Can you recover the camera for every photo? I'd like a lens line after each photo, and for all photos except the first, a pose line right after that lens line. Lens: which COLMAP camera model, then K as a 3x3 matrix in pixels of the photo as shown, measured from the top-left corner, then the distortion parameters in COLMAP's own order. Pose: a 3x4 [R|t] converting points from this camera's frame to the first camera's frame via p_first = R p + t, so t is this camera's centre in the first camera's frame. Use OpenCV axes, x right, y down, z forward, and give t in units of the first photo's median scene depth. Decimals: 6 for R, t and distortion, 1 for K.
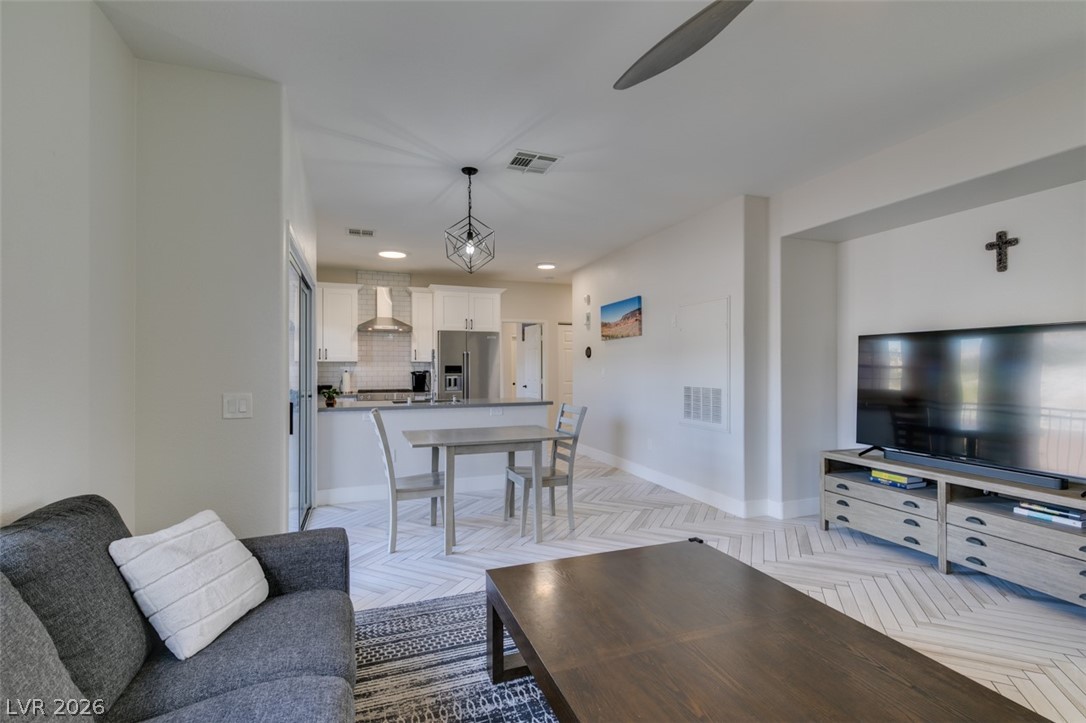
lens RADIAL K [[483.7, 0, 541.9], [0, 483.7, 365.1], [0, 0, 1]] dist [0.004741, -0.000776]
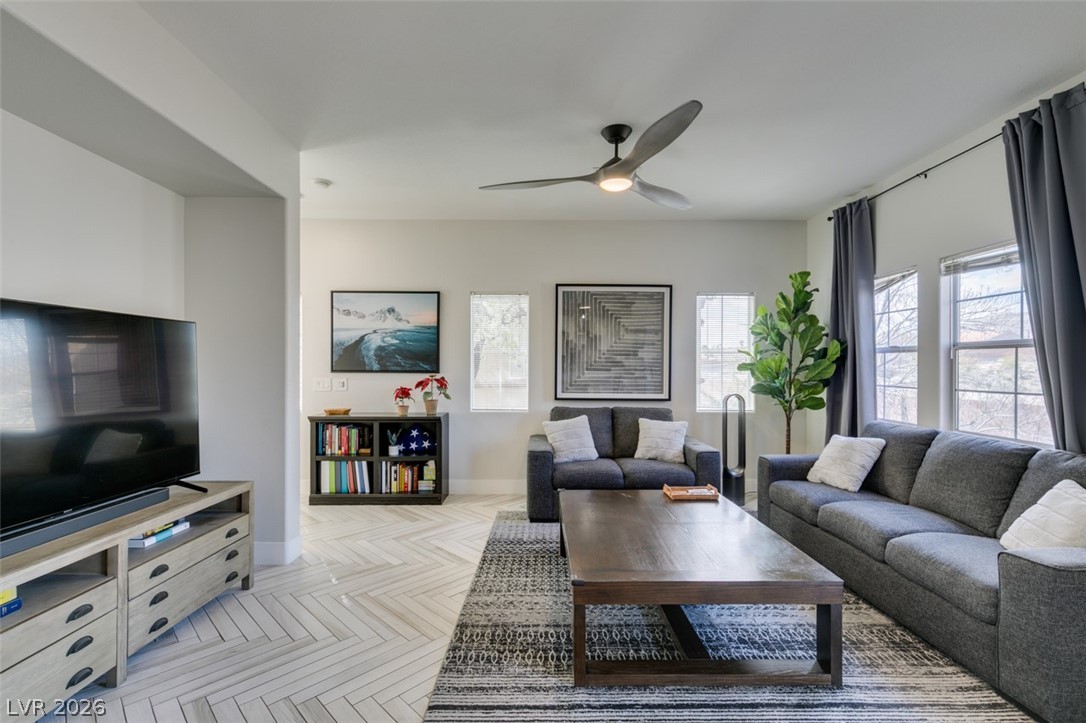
lens RADIAL K [[483.7, 0, 541.9], [0, 483.7, 365.1], [0, 0, 1]] dist [0.004741, -0.000776]
pose [[-0.939043, 0.000561, 0.343800, 0.034412], [-0.000999, 0.999990, -0.004360, 0.002117], [-0.343799, -0.004438, -0.939033, 0.661259]]
